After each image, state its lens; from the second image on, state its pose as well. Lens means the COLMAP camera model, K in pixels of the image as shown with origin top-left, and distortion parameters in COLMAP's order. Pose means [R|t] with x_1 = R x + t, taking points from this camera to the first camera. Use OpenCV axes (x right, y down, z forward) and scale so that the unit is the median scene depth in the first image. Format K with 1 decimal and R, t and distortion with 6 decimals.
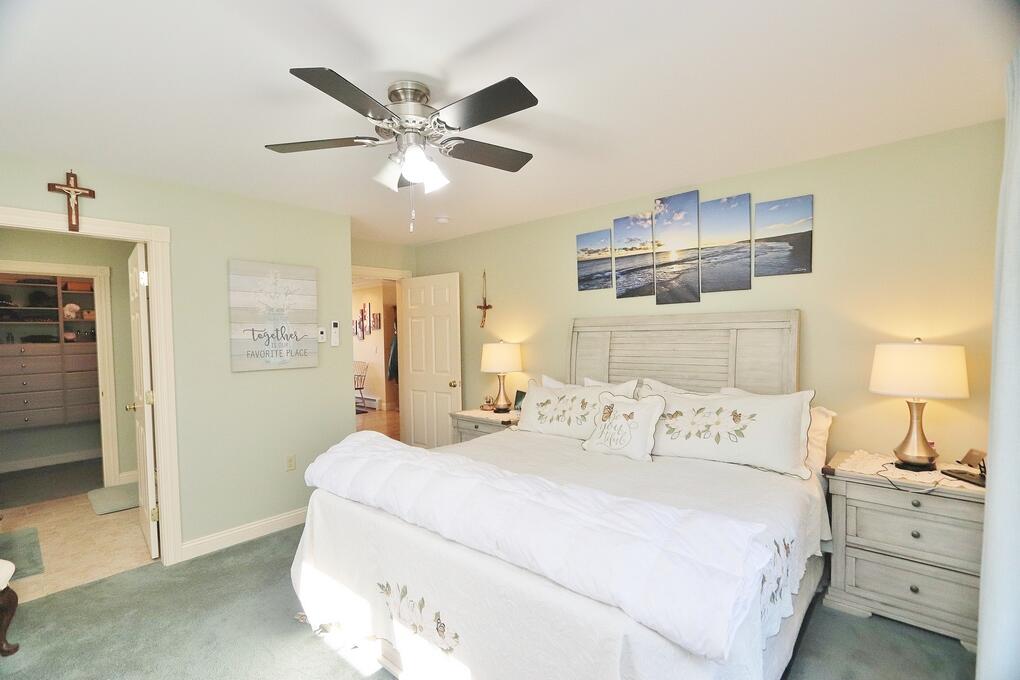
lens RADIAL K [[469.2, 0, 502.1], [0, 469.2, 340.8], [0, 0, 1]] dist [-0.013576, -0.000365]
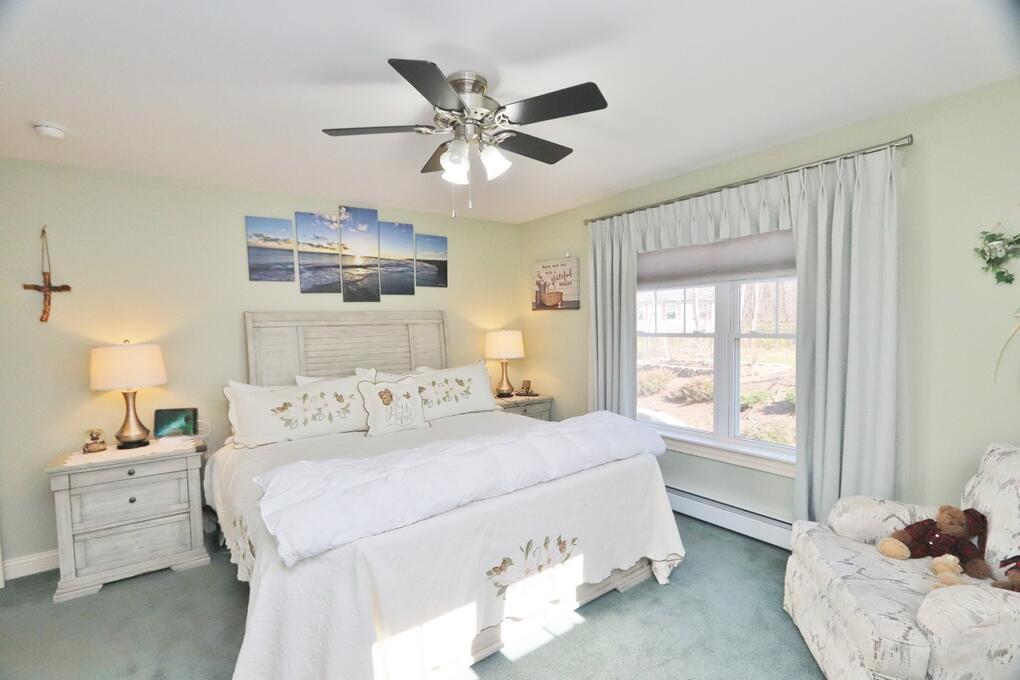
lens RADIAL K [[469.2, 0, 502.1], [0, 469.2, 341.4], [0, 0, 1]] dist [-0.013576, -0.000365]
pose [[0.195336, -0.041472, 0.979859, -0.680564], [0.022235, 0.999036, 0.037851, -0.016715], [-0.980484, 0.014394, 0.196070, 0.412097]]
